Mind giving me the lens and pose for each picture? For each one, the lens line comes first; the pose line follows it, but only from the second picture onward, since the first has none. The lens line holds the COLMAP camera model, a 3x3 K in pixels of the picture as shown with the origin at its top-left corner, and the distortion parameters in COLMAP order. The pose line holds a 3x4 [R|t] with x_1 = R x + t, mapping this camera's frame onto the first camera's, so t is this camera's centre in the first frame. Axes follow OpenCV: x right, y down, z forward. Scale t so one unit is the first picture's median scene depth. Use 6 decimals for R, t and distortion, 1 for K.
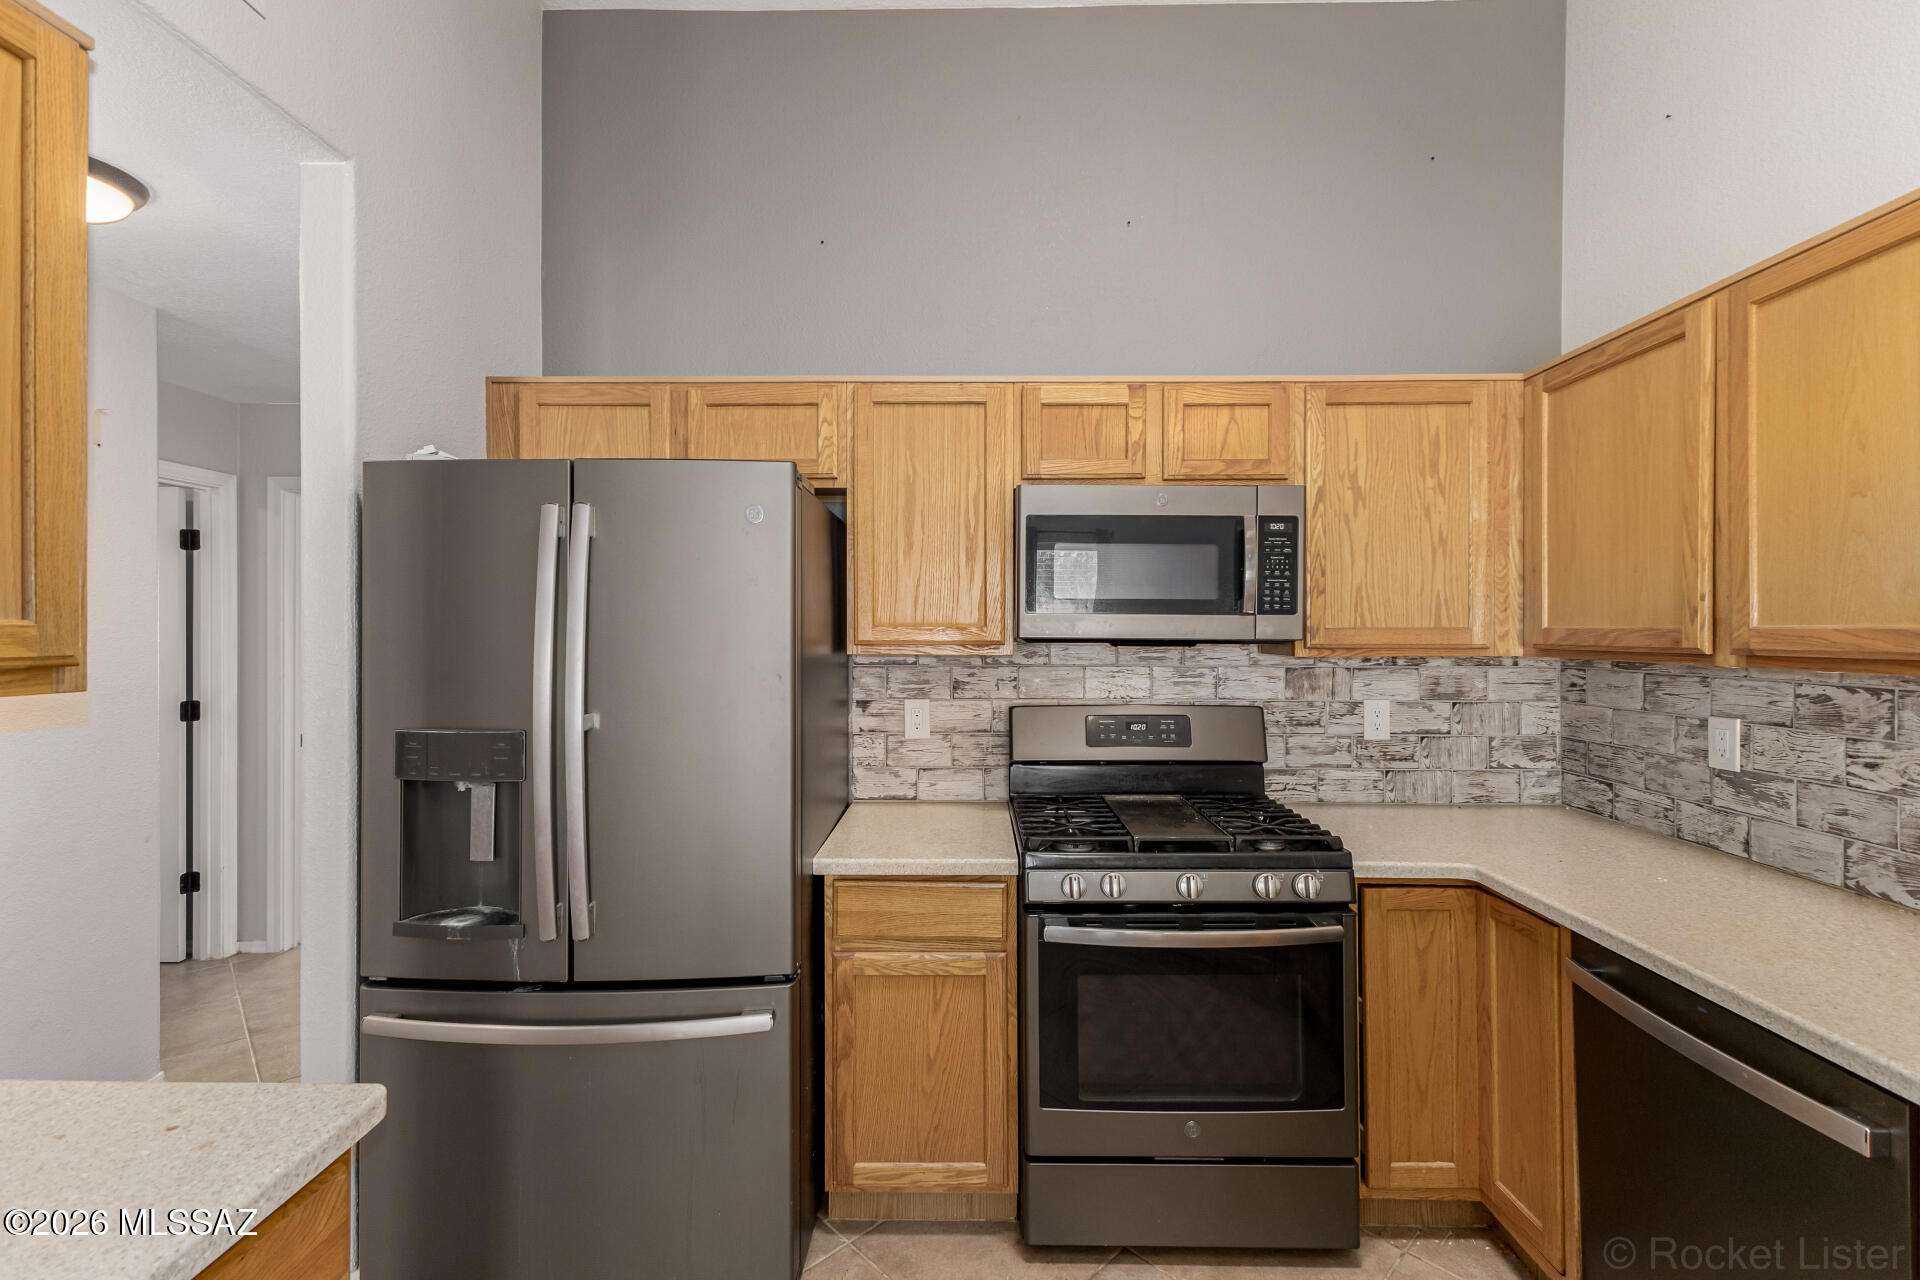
lens RADIAL K [[834.2, 0, 966.6], [0, 834.2, 632.1], [0, 0, 1]] dist [0.011757, -0.001432]
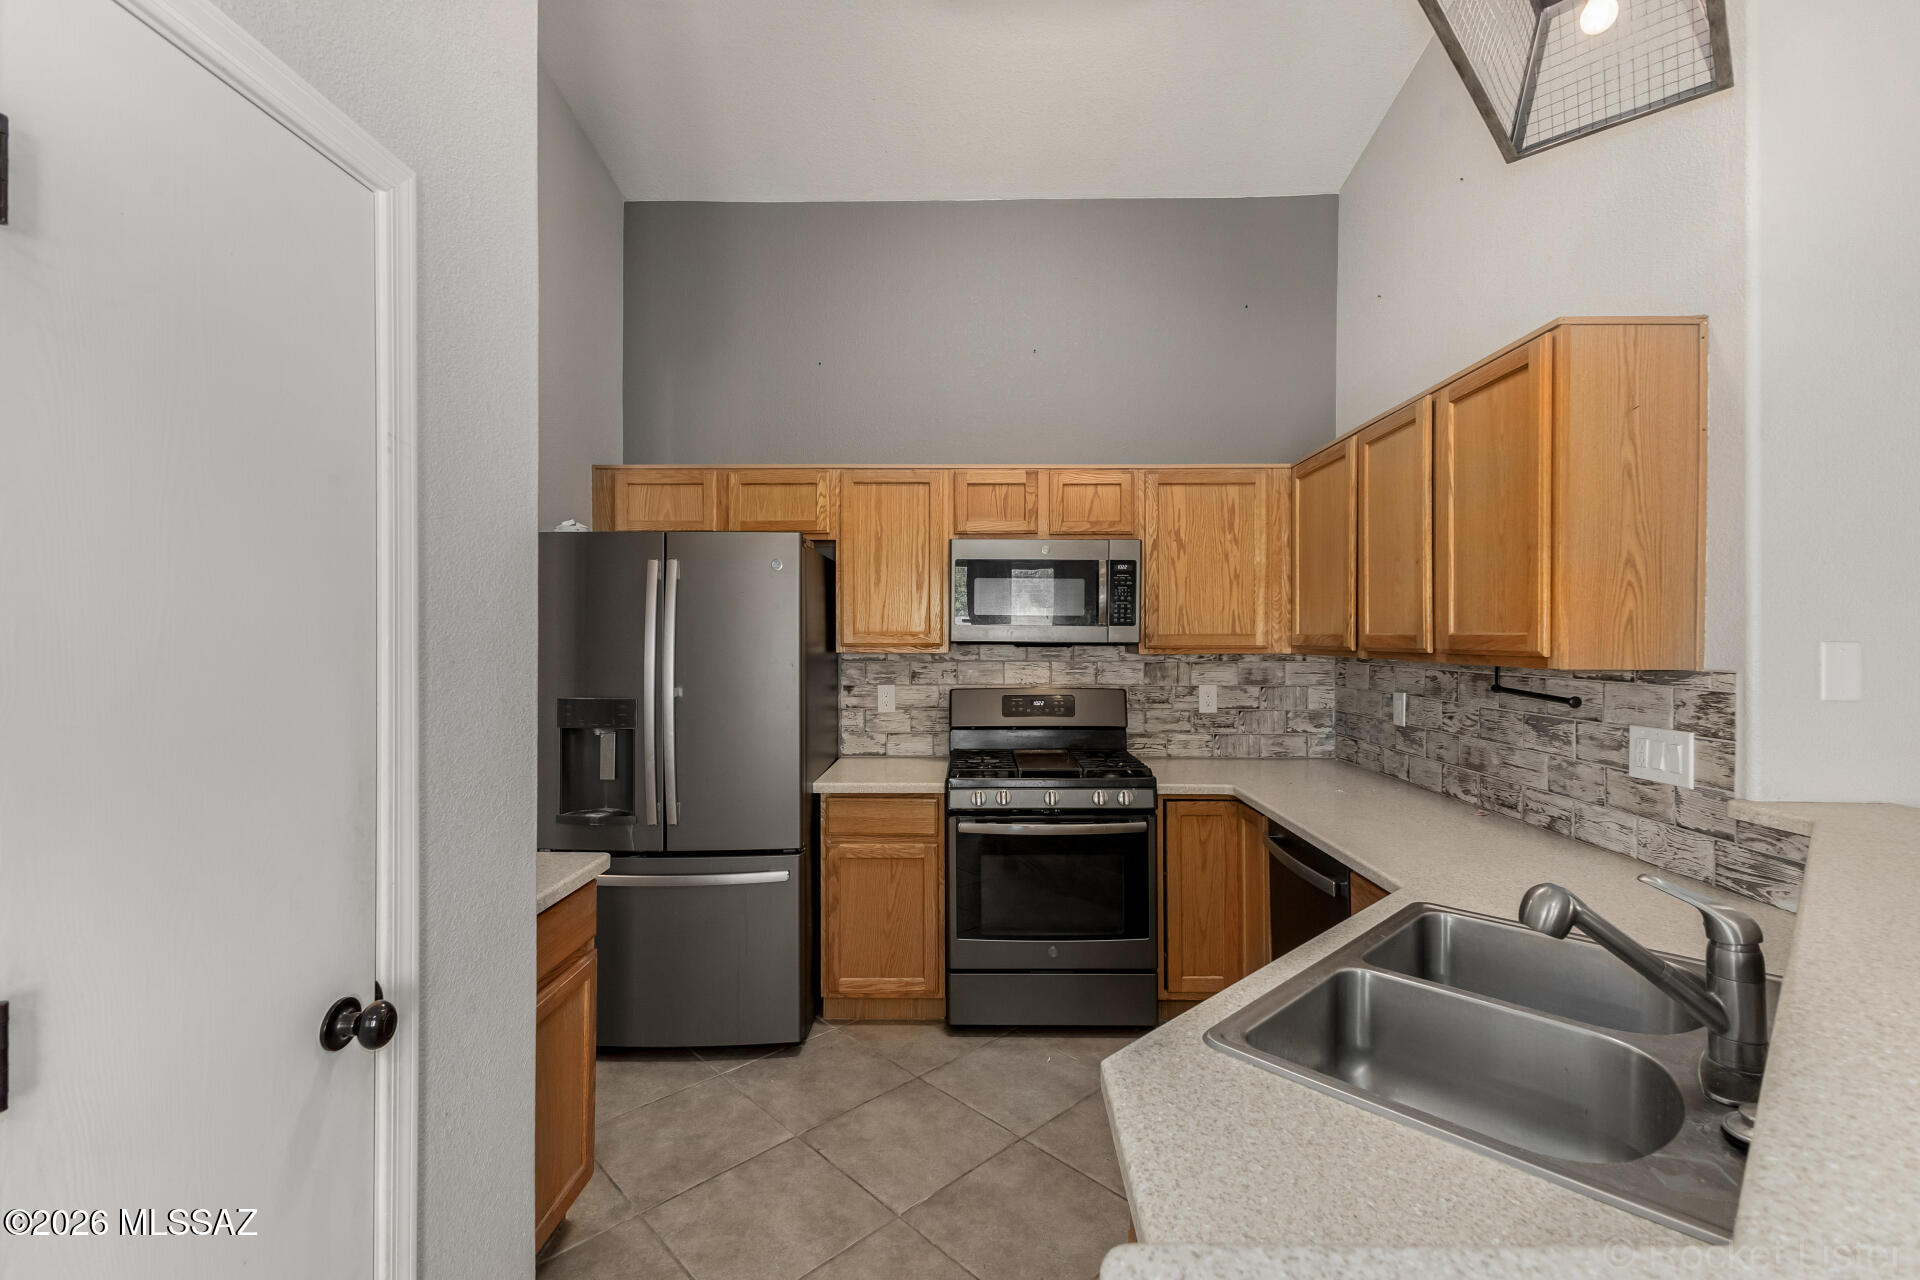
lens RADIAL K [[834.2, 0, 964.3], [0, 834.2, 637.5], [0, 0, 1]] dist [0.011757, -0.001432]
pose [[0.999993, -0.000344, -0.003614, 0.102166], [0.000345, 1.000000, 0.000462, -0.000761], [0.003614, -0.000464, 0.999993, -0.546814]]
